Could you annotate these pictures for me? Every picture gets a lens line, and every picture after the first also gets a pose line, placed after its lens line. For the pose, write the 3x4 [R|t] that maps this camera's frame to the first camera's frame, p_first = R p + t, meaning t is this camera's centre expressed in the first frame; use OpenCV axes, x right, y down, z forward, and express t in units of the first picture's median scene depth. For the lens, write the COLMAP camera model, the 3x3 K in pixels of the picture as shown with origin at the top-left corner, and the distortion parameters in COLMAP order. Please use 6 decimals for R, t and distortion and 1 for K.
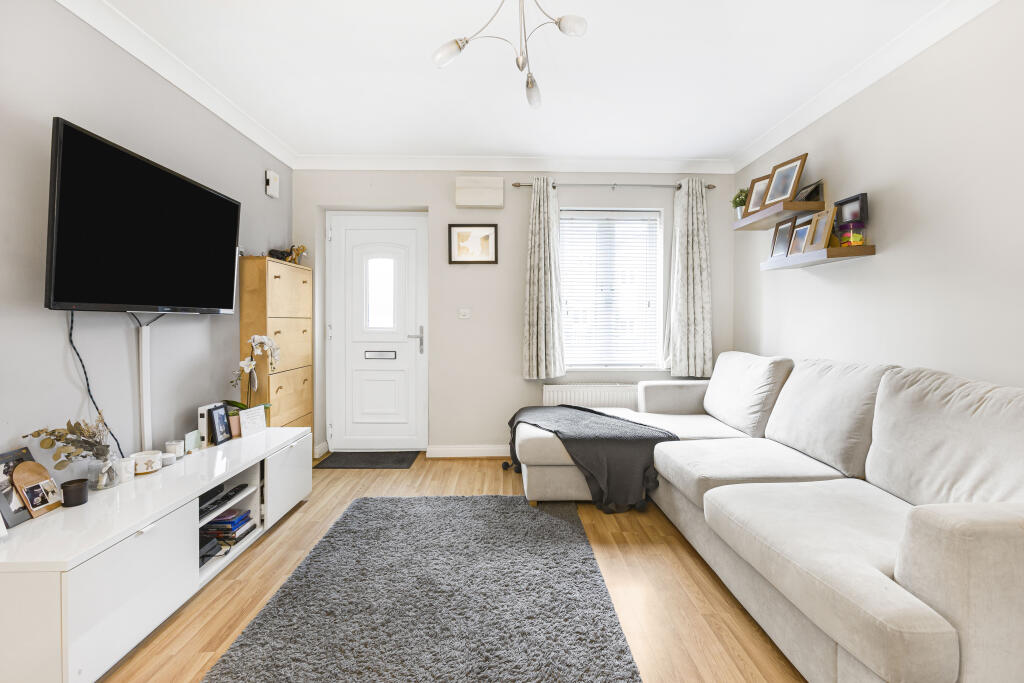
lens RADIAL K [[462.0, 0, 514.5], [0, 462.0, 319.2], [0, 0, 1]] dist [-0.019538, 0.015277]
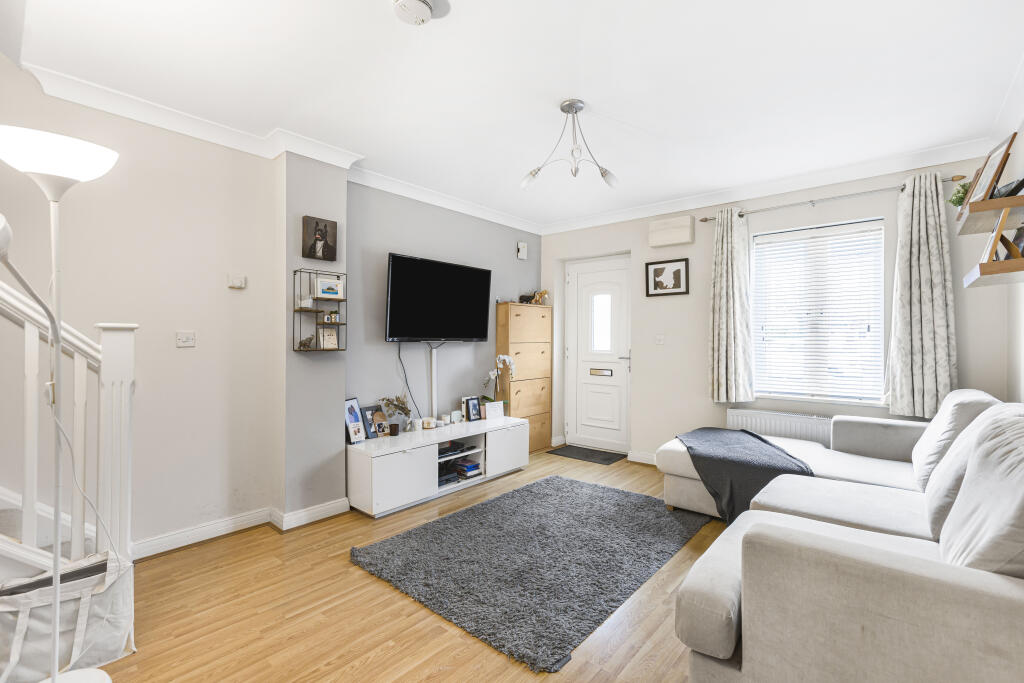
lens RADIAL K [[462.0, 0, 514.5], [0, 462.0, 319.2], [0, 0, 1]] dist [-0.019538, 0.015277]
pose [[0.741211, -0.028344, -0.670674, 0.520521], [0.002284, 0.999209, -0.039704, -0.023496], [0.671268, 0.027897, 0.740689, -0.115511]]
